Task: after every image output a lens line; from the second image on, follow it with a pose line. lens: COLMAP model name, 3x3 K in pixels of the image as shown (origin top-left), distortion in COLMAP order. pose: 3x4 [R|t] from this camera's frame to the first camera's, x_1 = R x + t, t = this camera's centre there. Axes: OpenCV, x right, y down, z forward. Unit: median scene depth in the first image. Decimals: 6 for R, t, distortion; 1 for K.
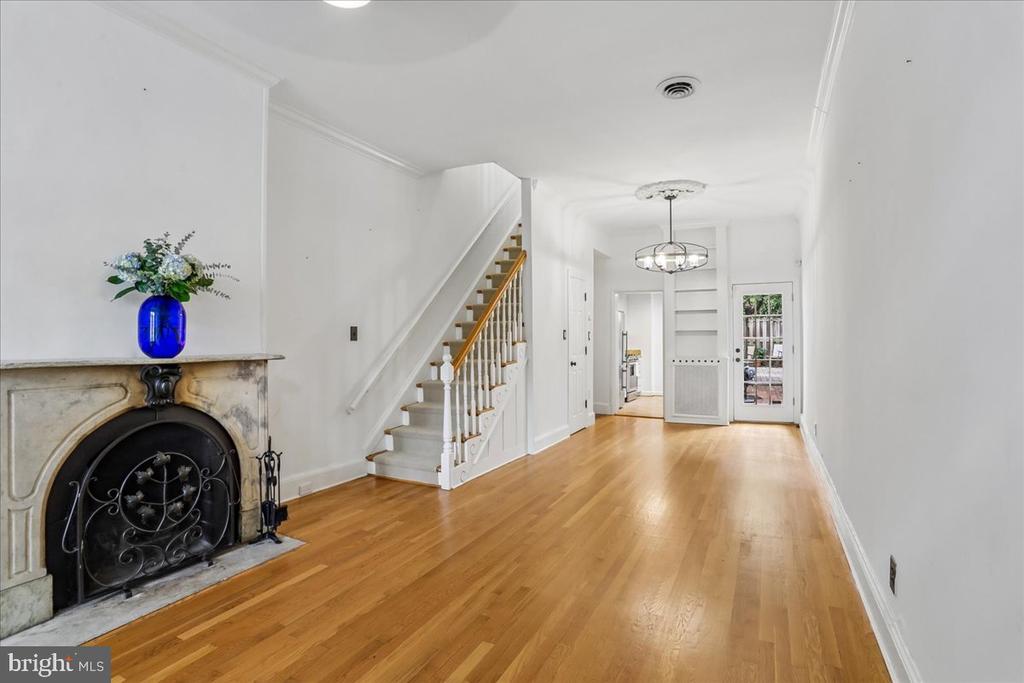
lens RADIAL K [[522.8, 0, 498.1], [0, 522.8, 337.8], [0, 0, 1]] dist [-0.052630, 0.022643]
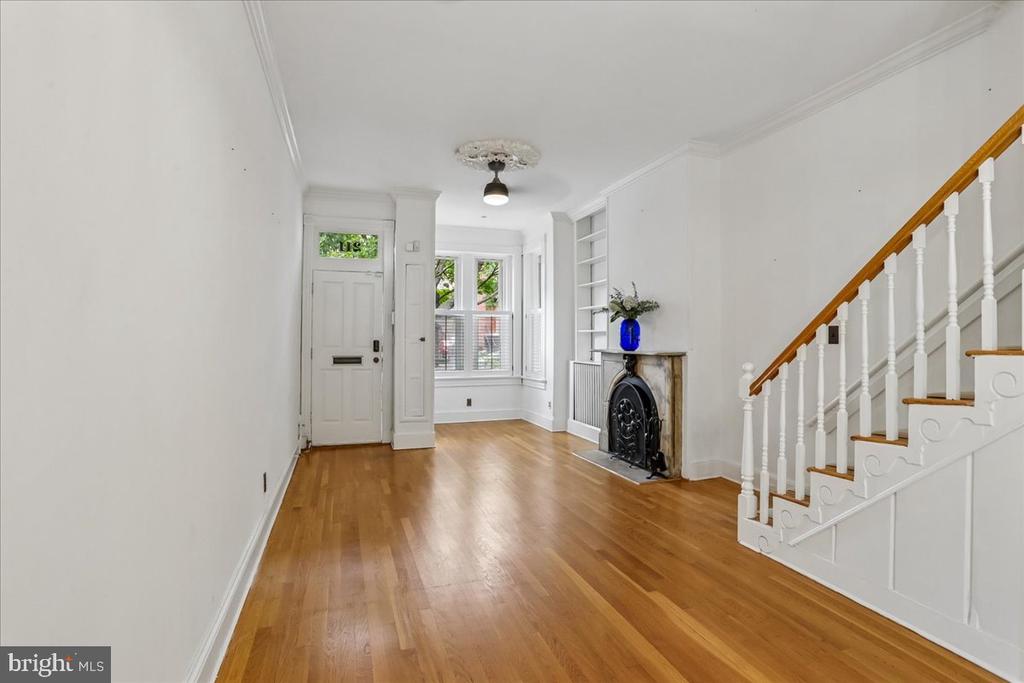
lens RADIAL K [[492.5, 0, 522.4], [0, 492.5, 328.8], [0, 0, 1]] dist [-0.040639, 0.000538]
pose [[-0.675053, -0.019377, -0.737515, 0.944007], [-0.001369, 0.999686, -0.025012, 0.002494], [0.737768, -0.015874, -0.674868, 1.837329]]
